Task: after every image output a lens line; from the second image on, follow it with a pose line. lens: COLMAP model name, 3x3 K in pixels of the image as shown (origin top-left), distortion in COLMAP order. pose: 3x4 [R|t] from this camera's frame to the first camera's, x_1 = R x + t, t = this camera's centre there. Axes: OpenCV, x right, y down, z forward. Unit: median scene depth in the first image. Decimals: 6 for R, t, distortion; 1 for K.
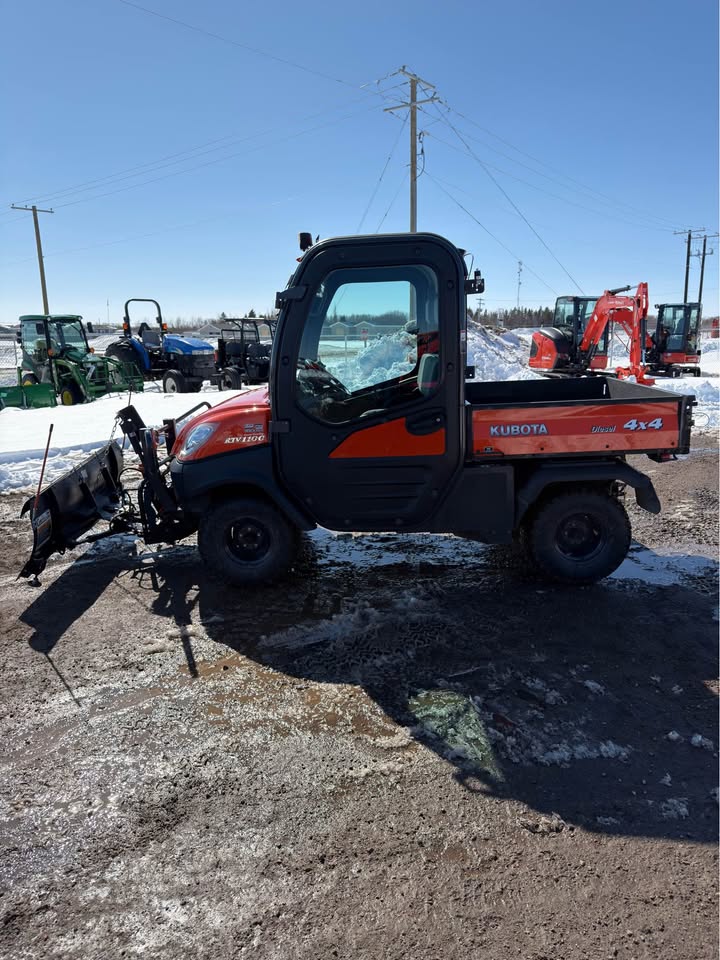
lens RADIAL K [[673.6, 0, 354.3], [0, 673.6, 481.8], [0, 0, 1]] dist [0.034630, -0.033703]
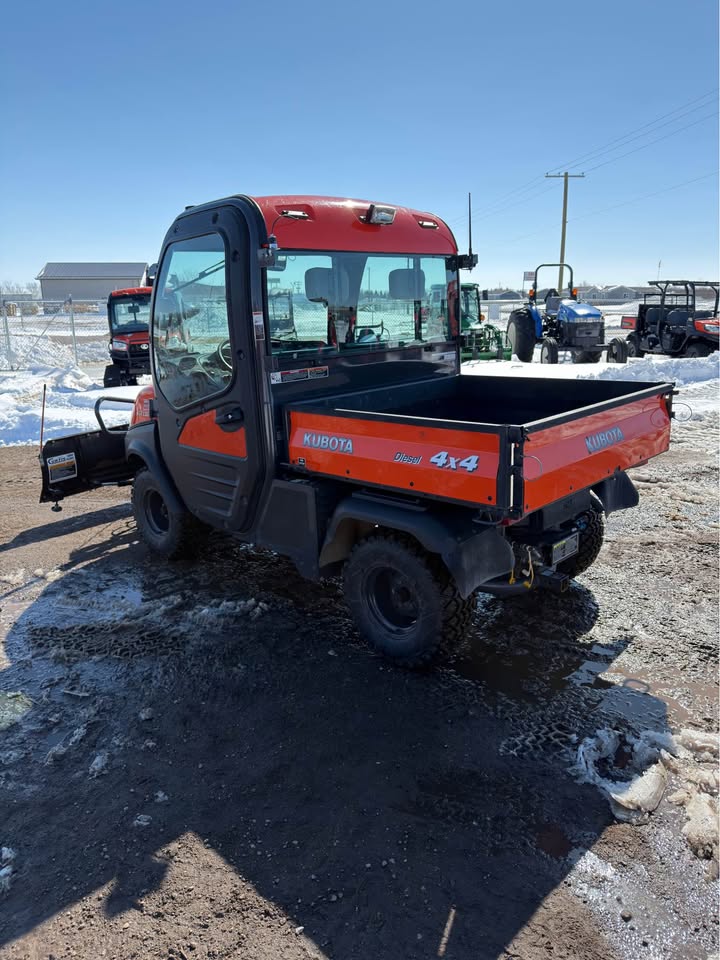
lens RADIAL K [[673.6, 0, 357.9], [0, 673.6, 472.5], [0, 0, 1]] dist [0.034630, -0.033703]
pose [[0.733302, 0.171029, -0.658041, 0.753668], [-0.144726, 0.984929, 0.094711, -0.116548], [0.664322, 0.025784, 0.747002, 0.425349]]
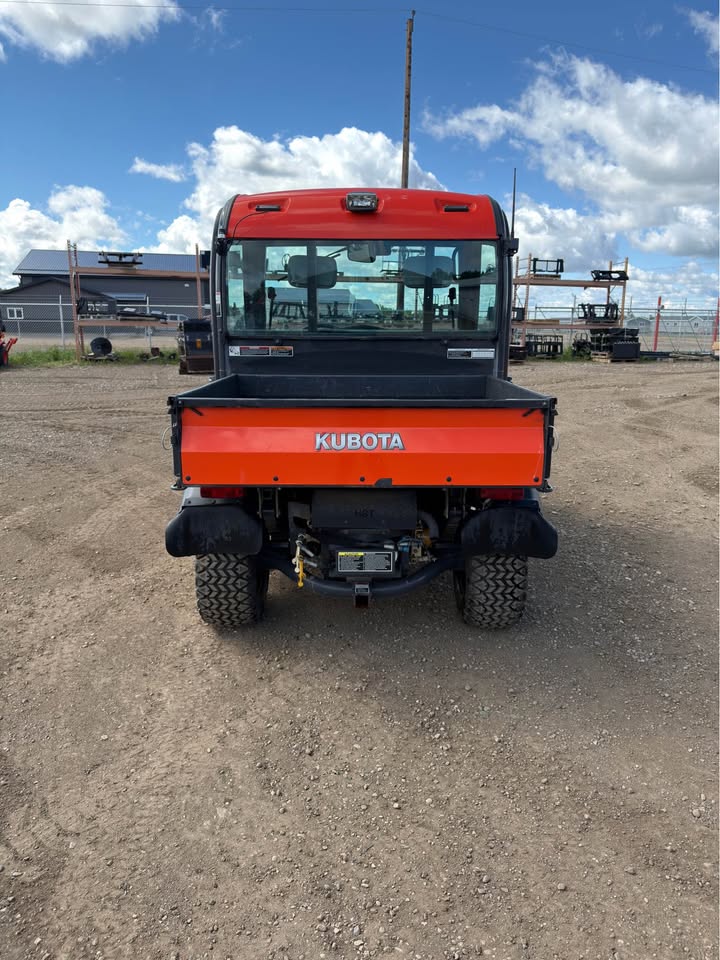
lens RADIAL K [[673.6, 0, 358.9], [0, 673.6, 486.3], [0, 0, 1]] dist [0.034630, -0.033703]
pose [[0.028180, 0.270586, -0.962283, 1.067850], [-0.239097, 0.936546, 0.256347, -0.237014], [0.970587, 0.222855, 0.091088, 1.055469]]
